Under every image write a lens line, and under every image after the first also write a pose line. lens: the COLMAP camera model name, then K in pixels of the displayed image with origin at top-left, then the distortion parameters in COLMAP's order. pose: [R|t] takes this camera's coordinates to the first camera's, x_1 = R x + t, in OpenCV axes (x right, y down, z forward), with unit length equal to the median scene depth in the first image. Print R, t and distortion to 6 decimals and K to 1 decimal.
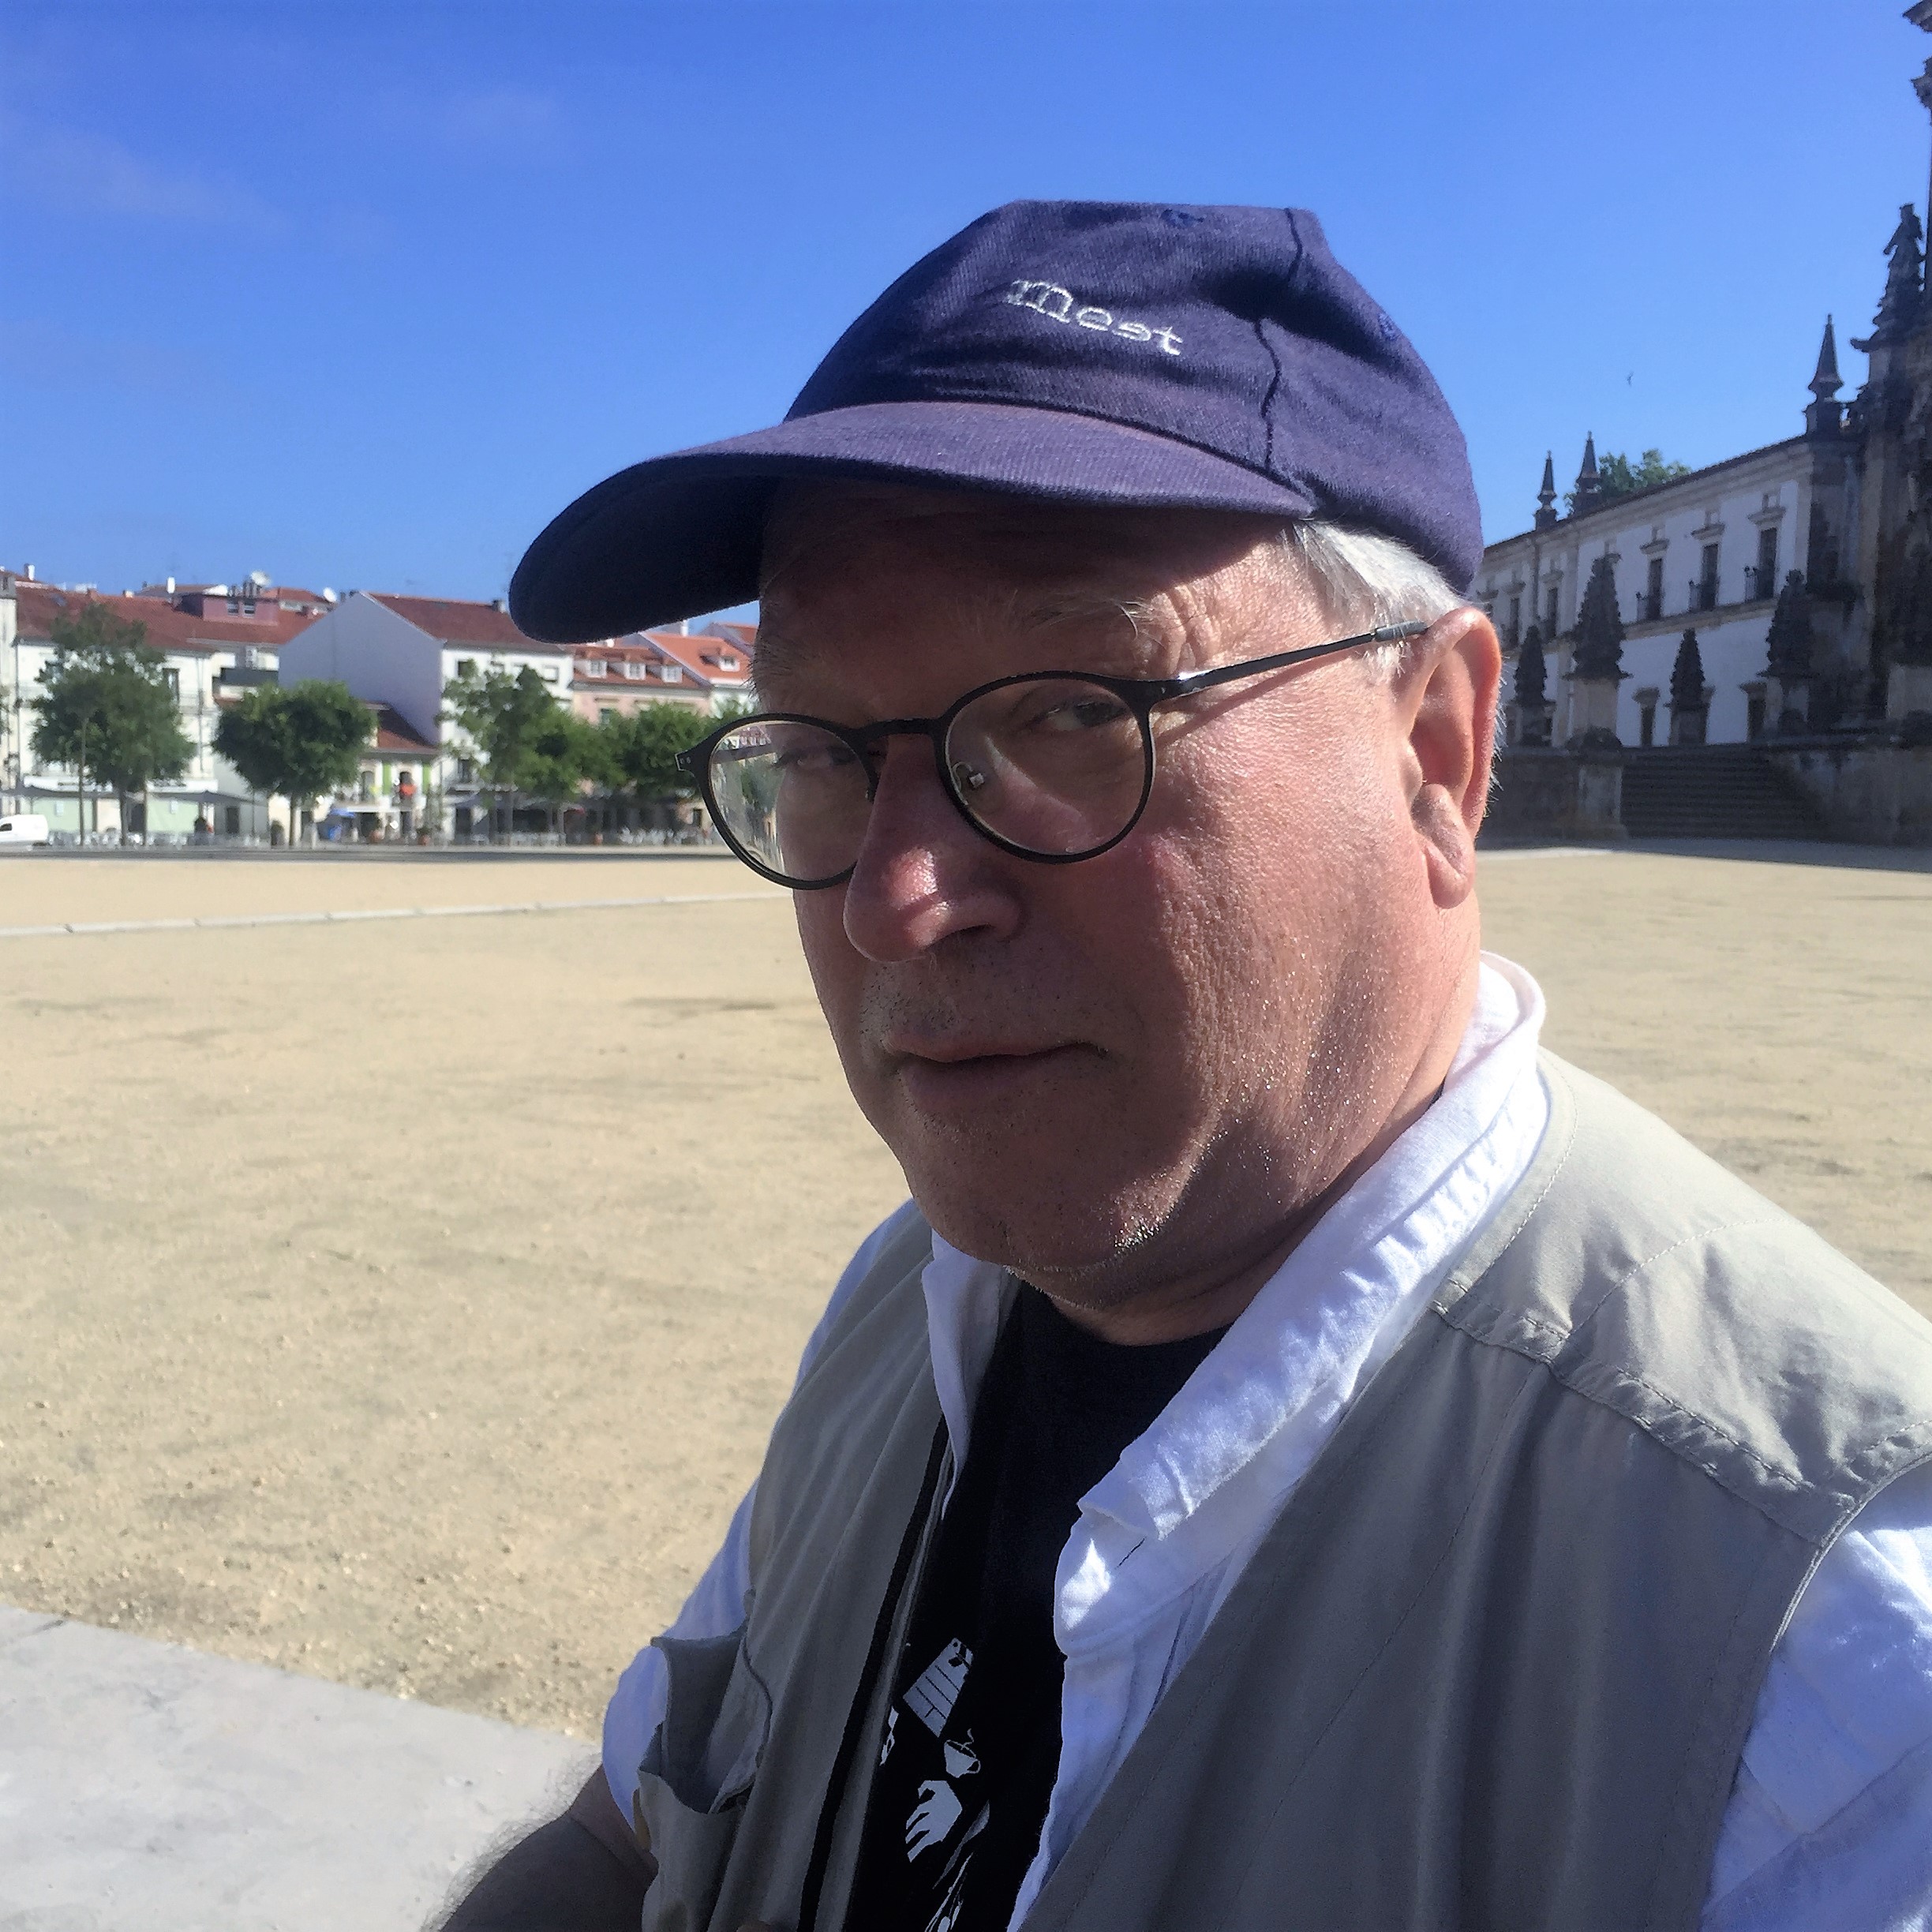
lens RADIAL K [[2233.5, 0, 971.7], [0, 2233.5, 927.1], [0, 0, 1]] dist [0.043466, 0.009729]
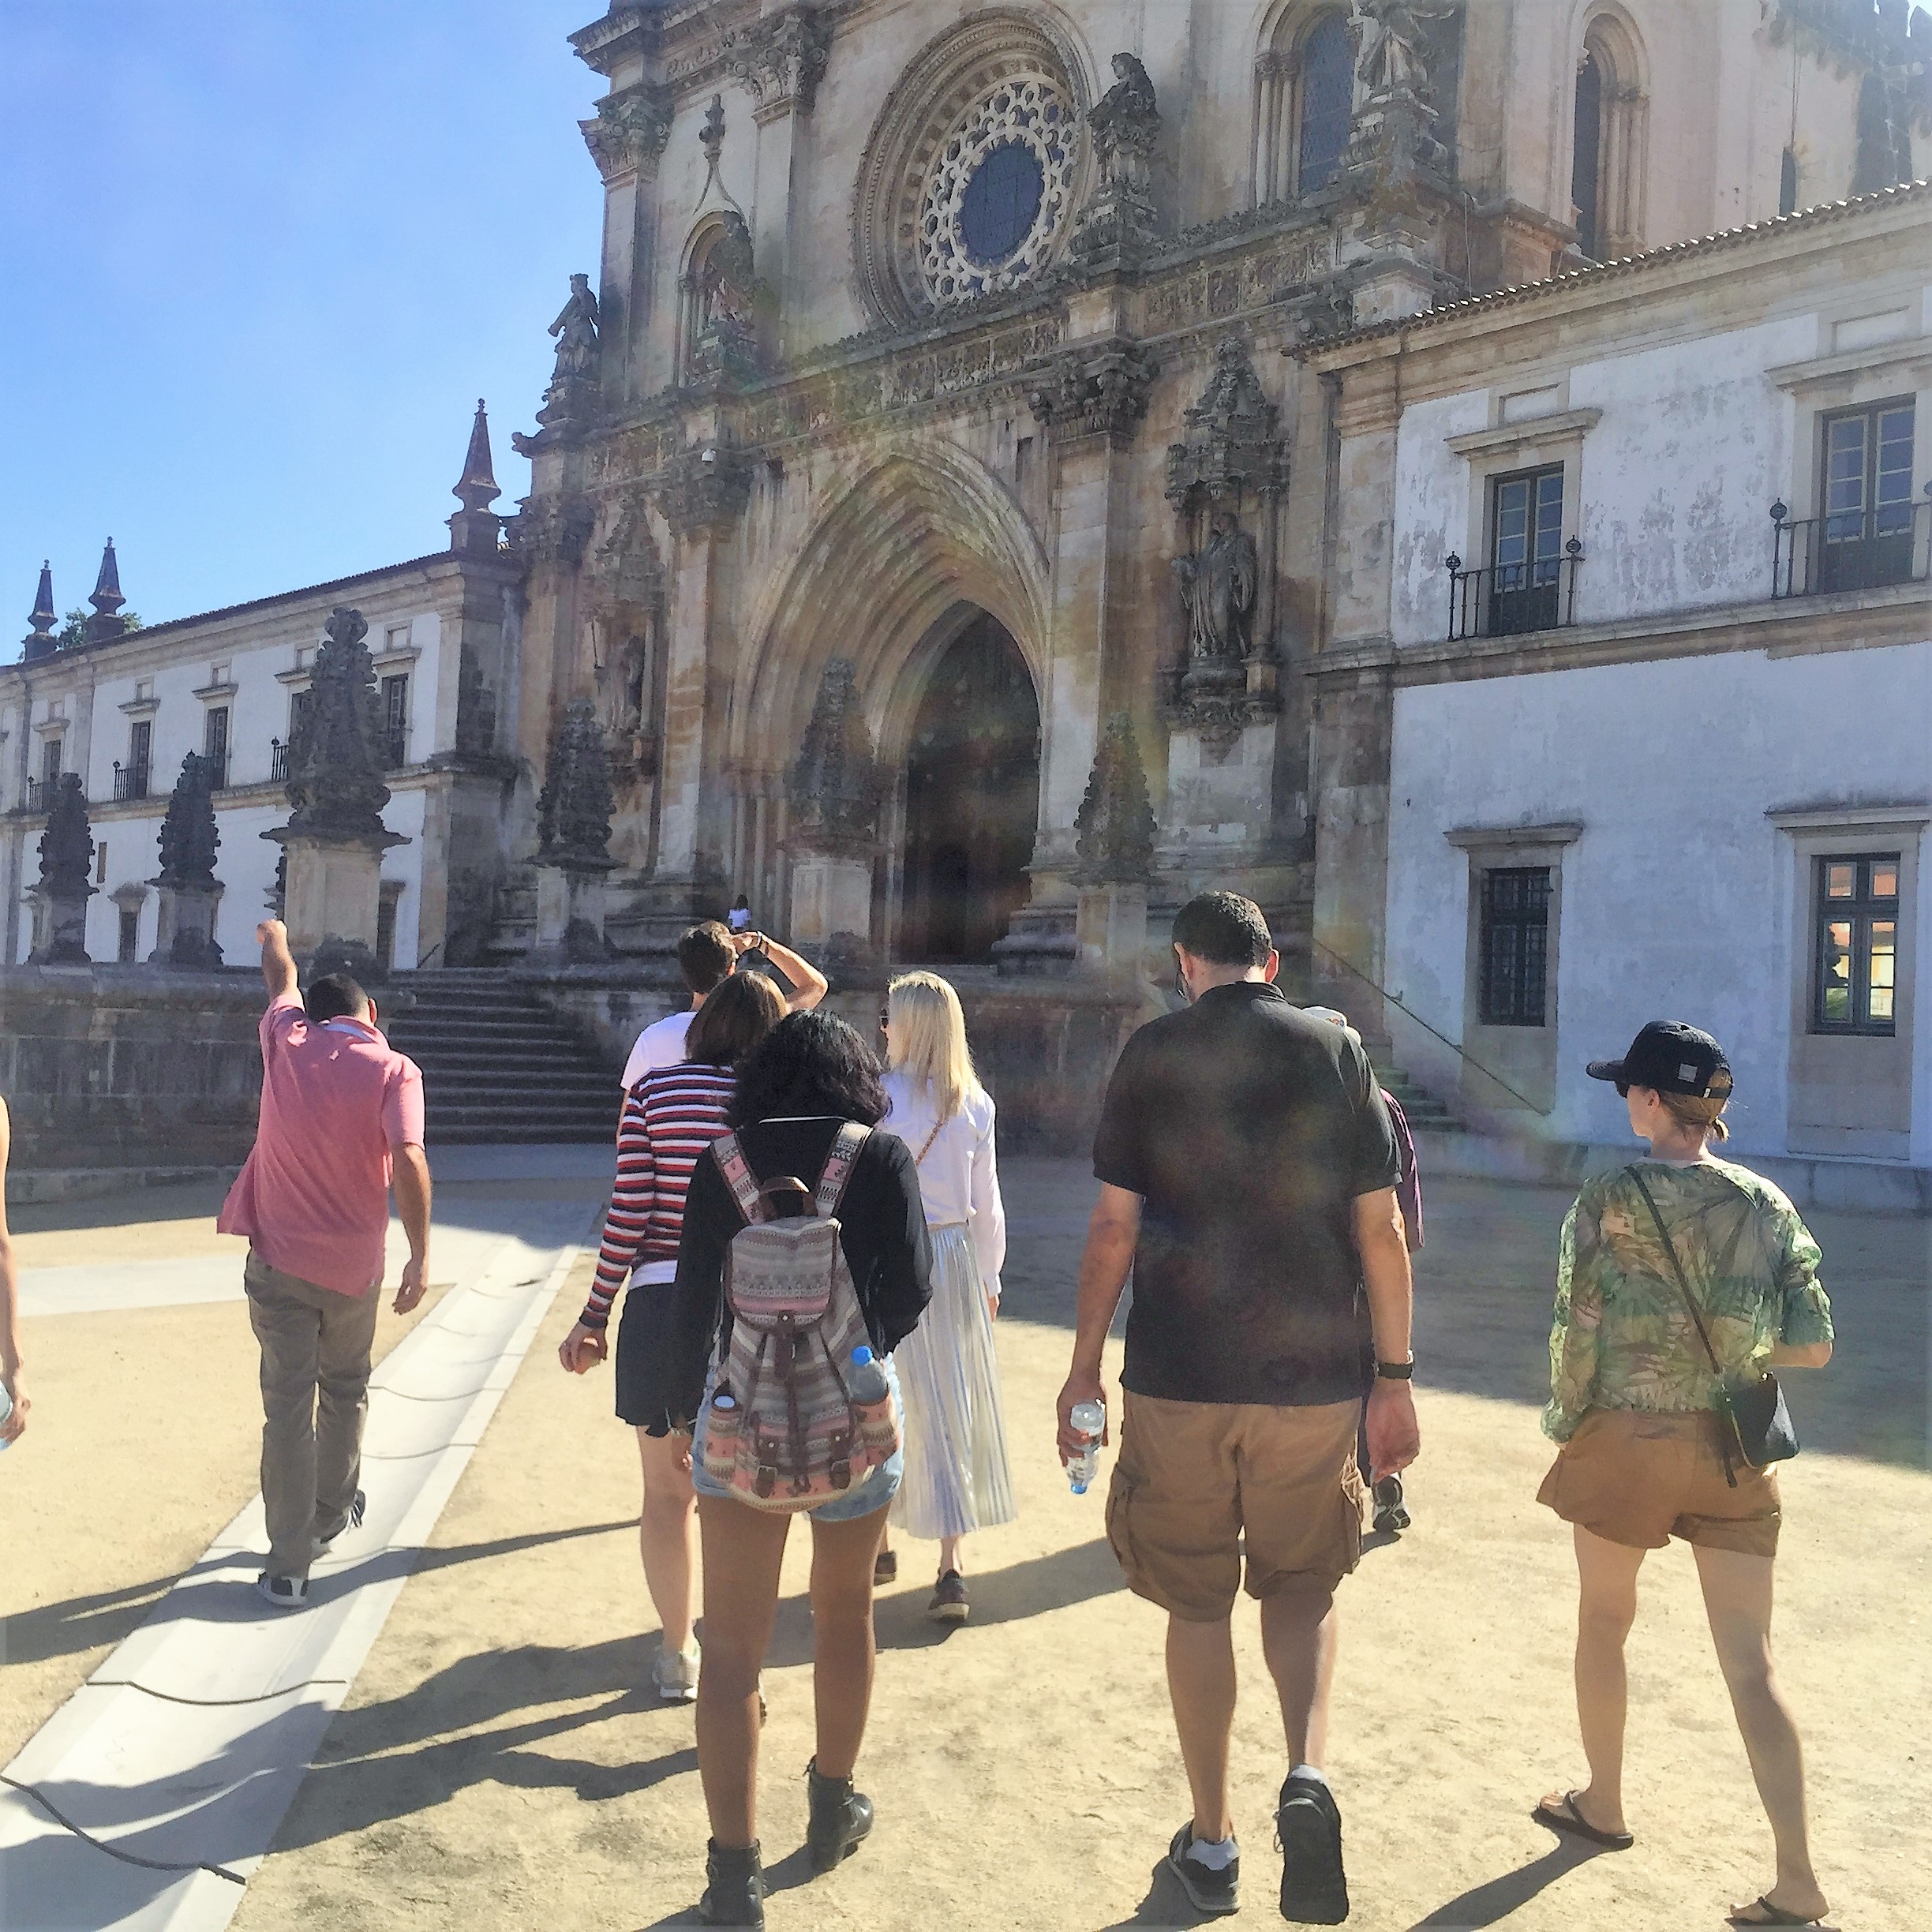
lens RADIAL K [[2233.5, 0, 971.7], [0, 2233.5, 927.1], [0, 0, 1]] dist [0.043466, 0.009729]
pose [[0.778579, 0.042202, 0.626126, 0.047596], [0.016465, 0.996019, -0.087608, -0.028820], [-0.627331, 0.078519, 0.774784, 0.334103]]
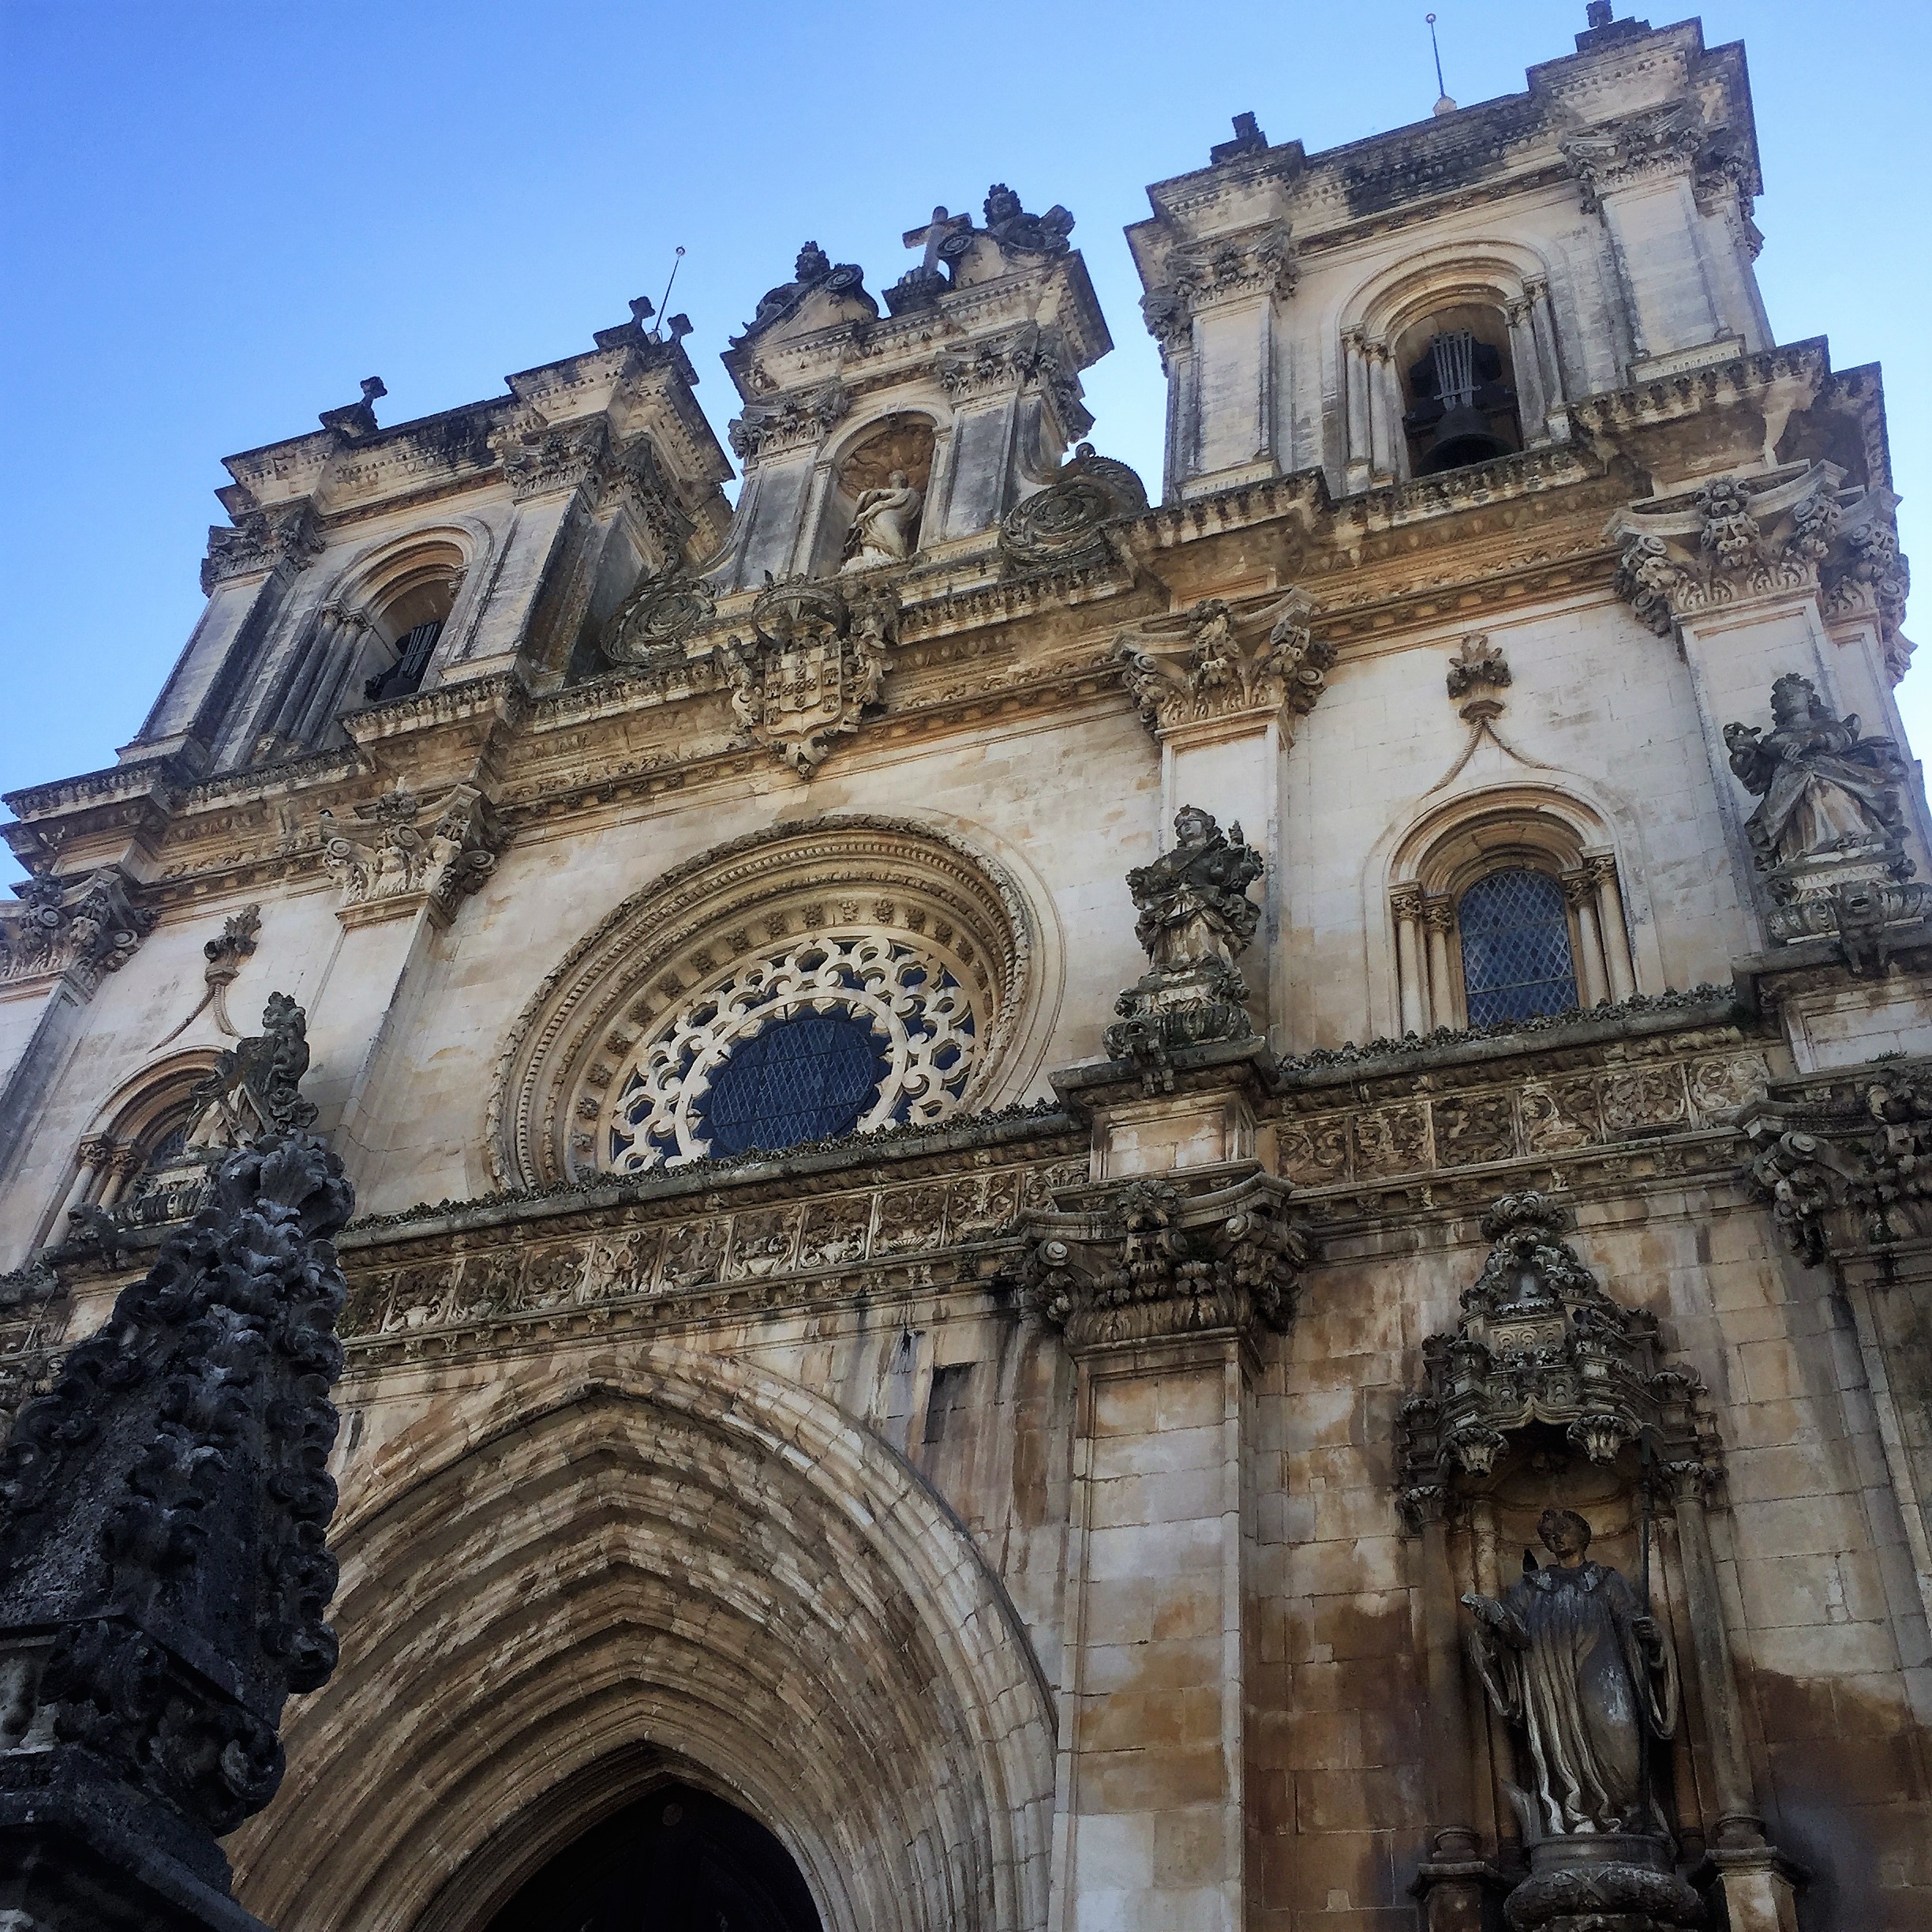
lens RADIAL K [[2233.5, 0, 971.7], [0, 2233.5, 927.1], [0, 0, 1]] dist [0.043466, 0.009729]
pose [[0.422062, 0.637454, 0.644605, 0.202786], [-0.018308, 0.716888, -0.696948, -0.050834], [-0.906382, 0.282354, 0.314242, 0.659283]]
